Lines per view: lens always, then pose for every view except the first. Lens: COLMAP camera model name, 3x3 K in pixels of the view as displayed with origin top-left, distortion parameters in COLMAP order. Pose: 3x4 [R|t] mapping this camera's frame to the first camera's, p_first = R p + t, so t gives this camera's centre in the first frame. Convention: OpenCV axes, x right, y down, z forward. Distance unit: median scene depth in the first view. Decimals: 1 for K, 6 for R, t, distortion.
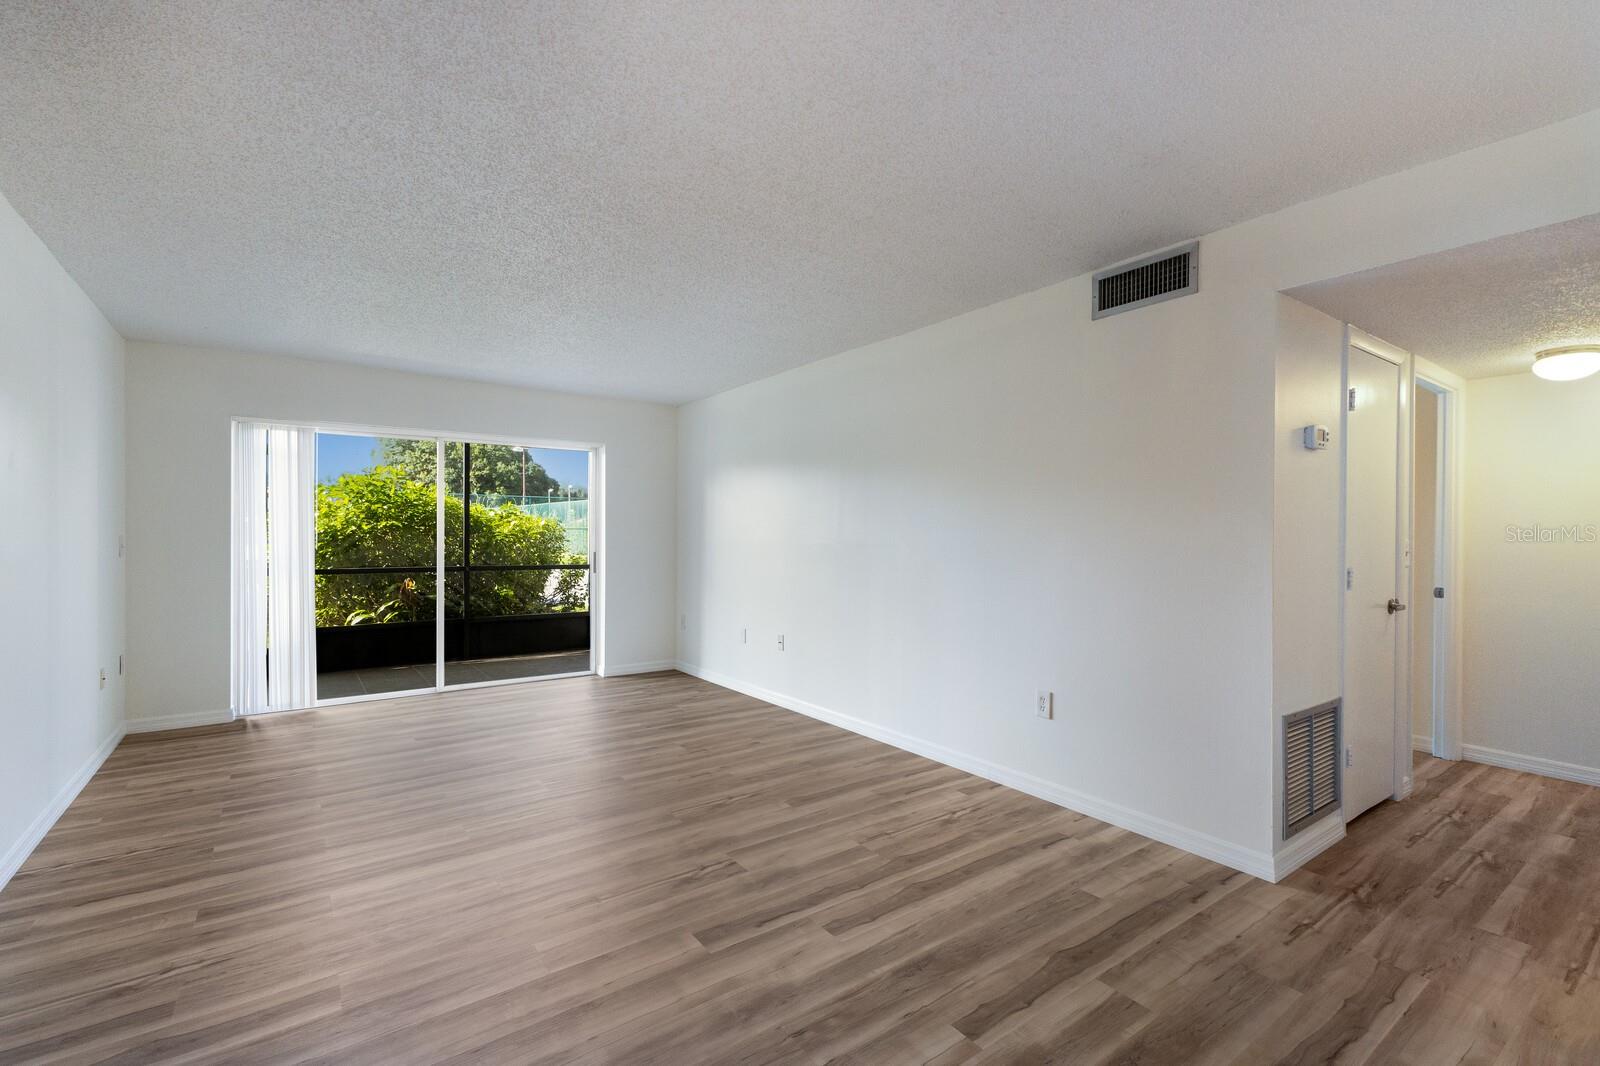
lens RADIAL K [[703.2, 0, 813.6], [0, 703.2, 539.8], [0, 0, 1]] dist [0.012085, -0.000172]
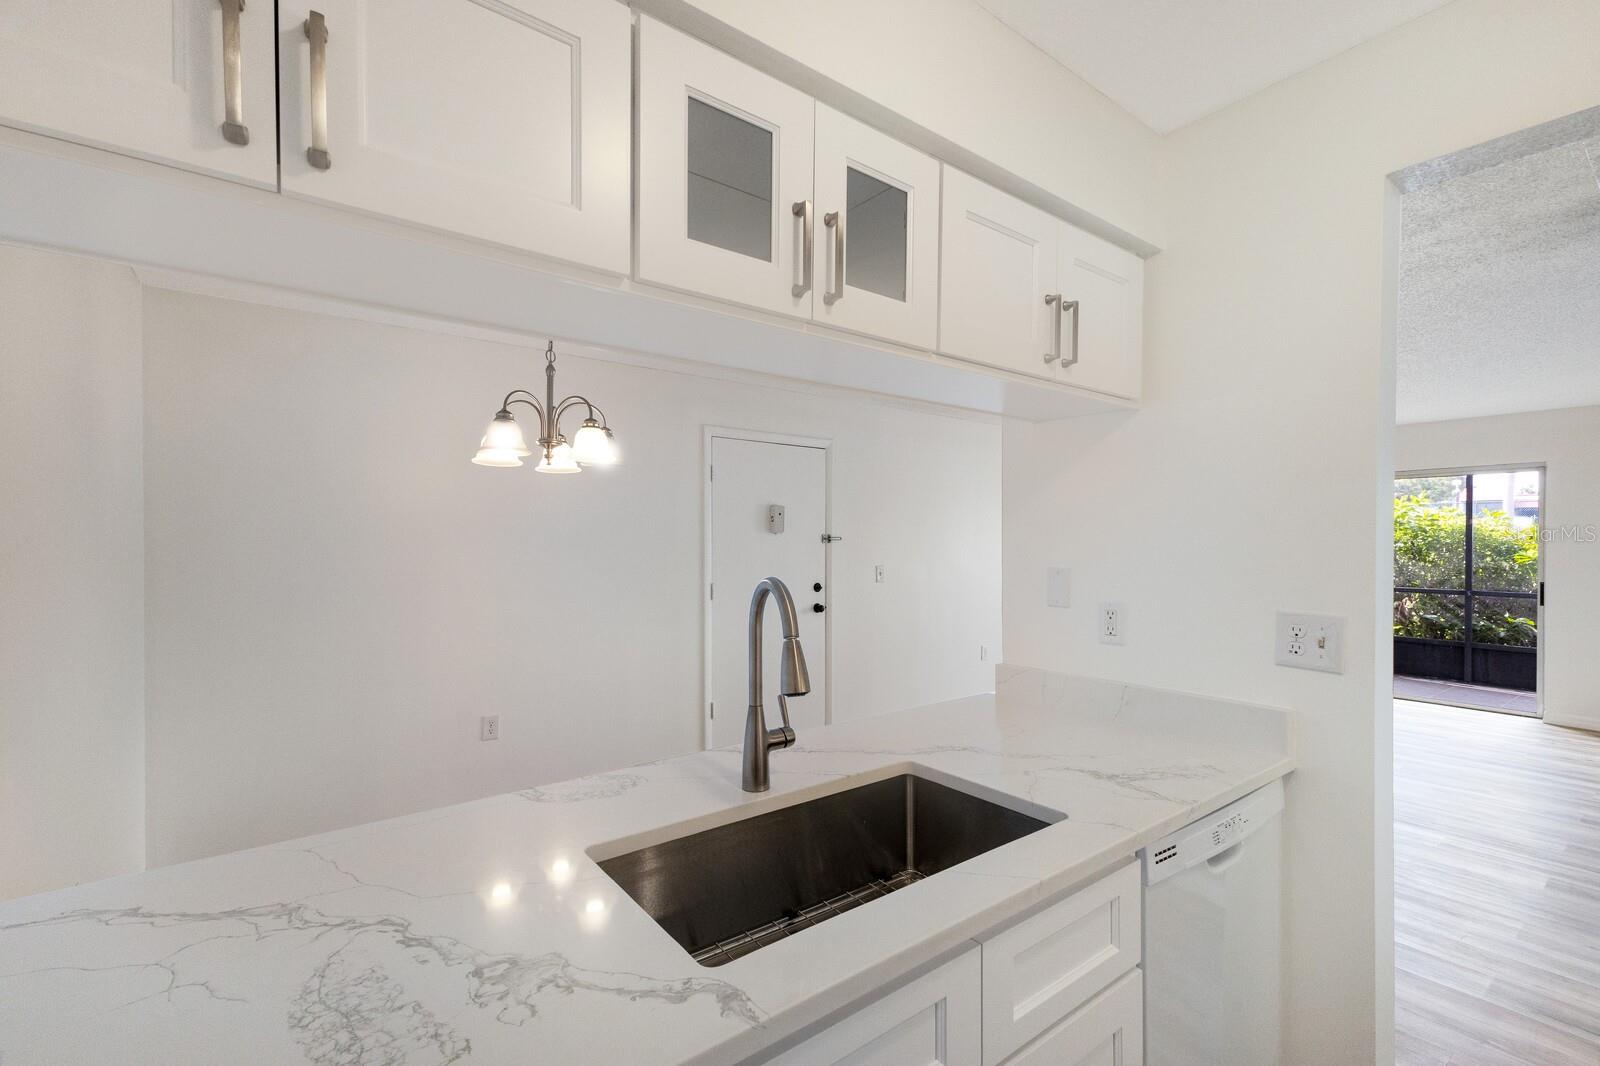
lens RADIAL K [[703.2, 0, 813.6], [0, 703.2, 539.8], [0, 0, 1]] dist [0.012085, -0.000172]
pose [[0.033339, -0.009266, -0.999401, 0.762669], [-0.006029, 0.999937, -0.009472, -0.028393], [0.999426, 0.006341, 0.033281, 0.072053]]
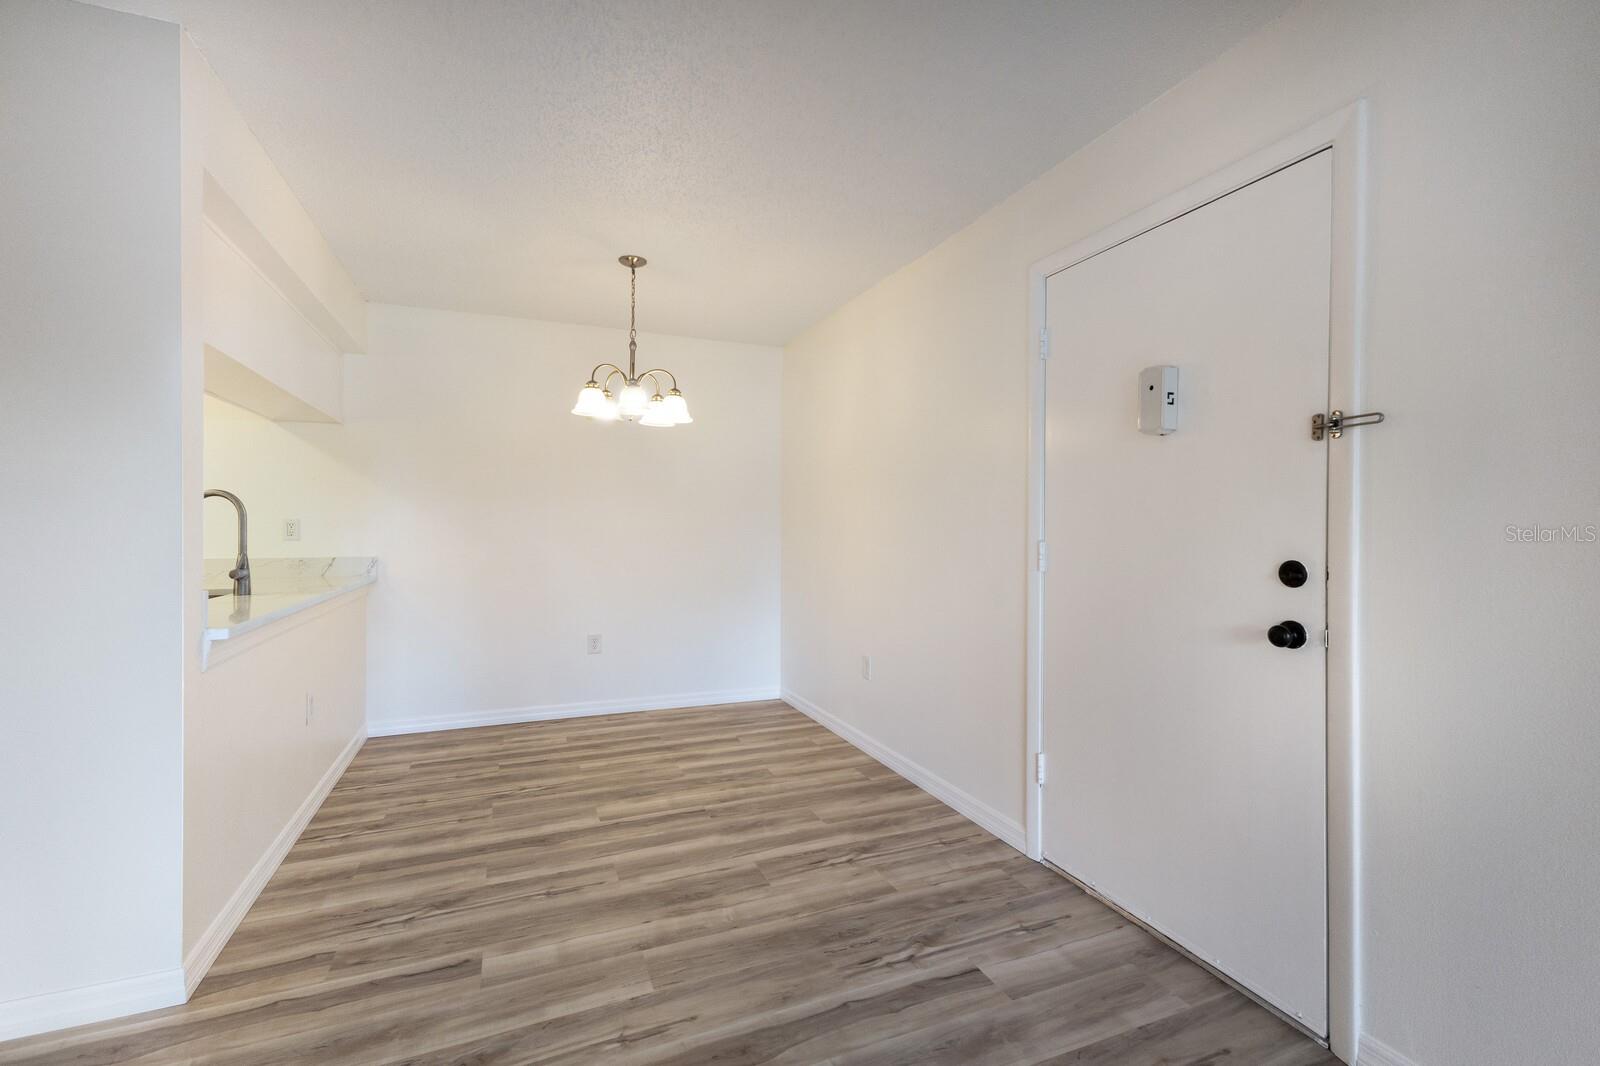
lens RADIAL K [[684.0, 0, 795.9], [0, 684.0, 524.8], [0, 0, 1]] dist [0.002149, 0.000076]
pose [[-0.970305, -0.007403, 0.241770, -0.138598], [-0.005711, 0.999954, 0.007697, 0.007199], [-0.241816, 0.006088, -0.970303, 0.515711]]
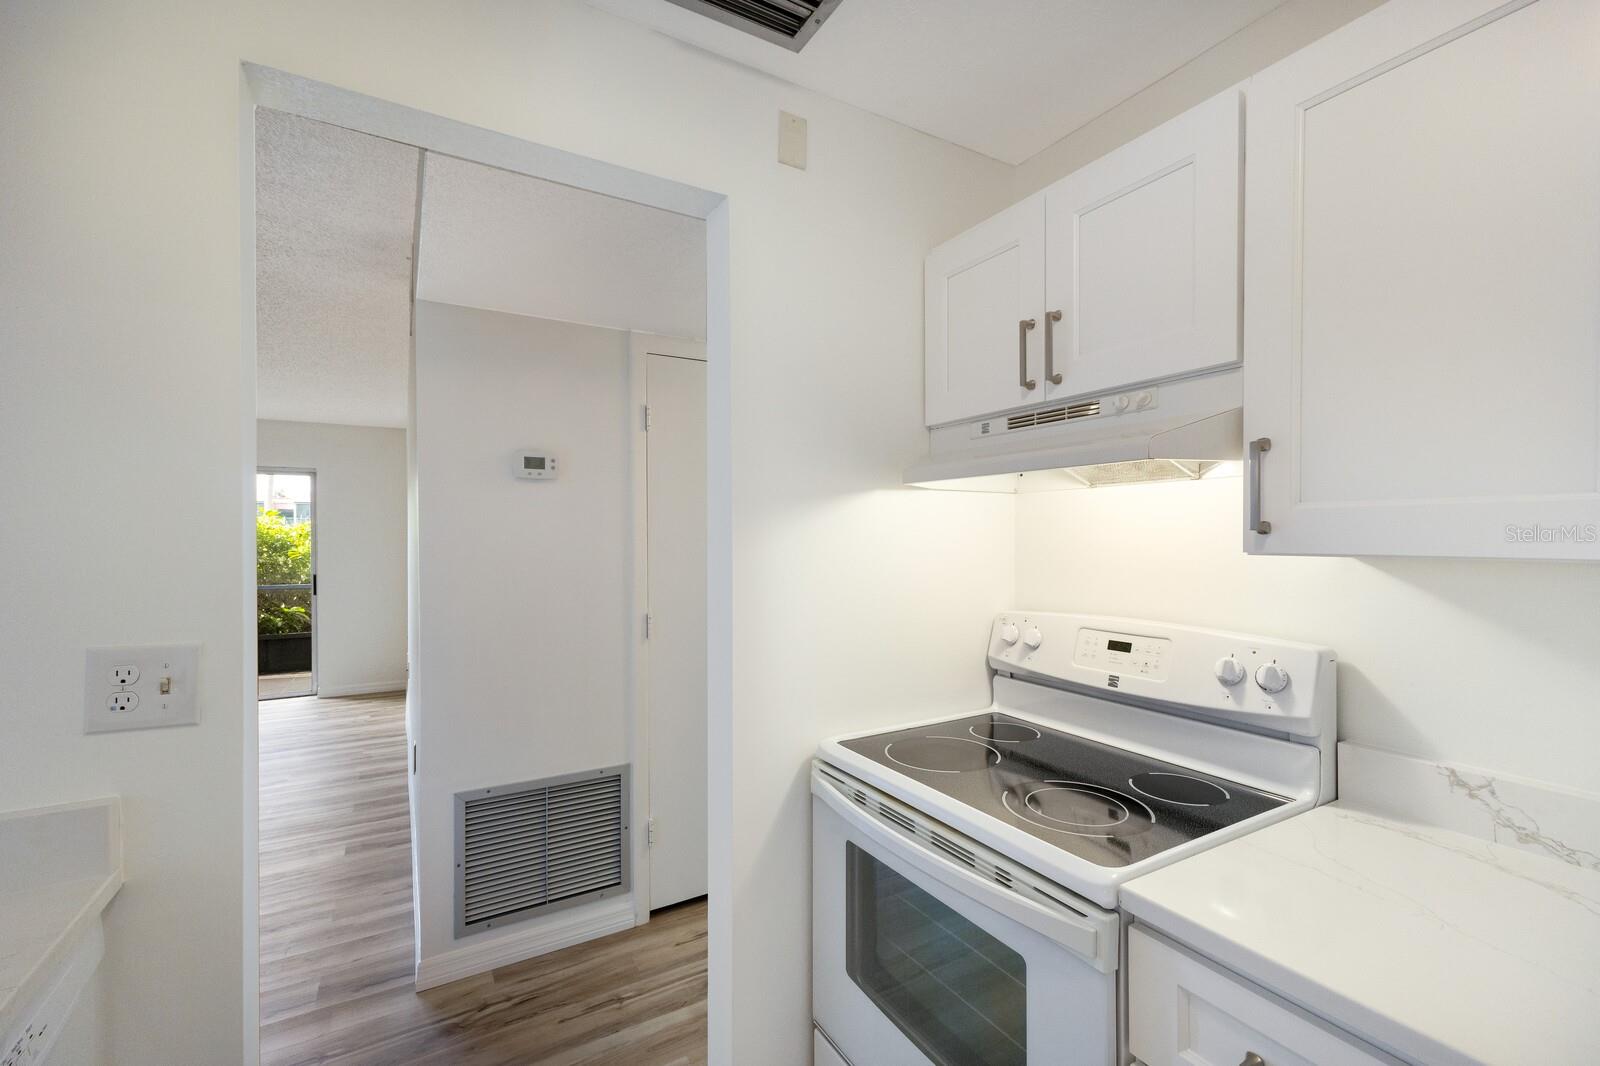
lens RADIAL K [[689.4, 0, 796.5], [0, 689.4, 543.5], [0, 0, 1]] dist [0.009978, -0.000314]
pose [[0.994157, -0.010504, -0.107430, 0.661672], [0.010939, 0.999934, 0.003455, -0.029173], [0.107387, -0.004610, 0.994207, 0.122506]]
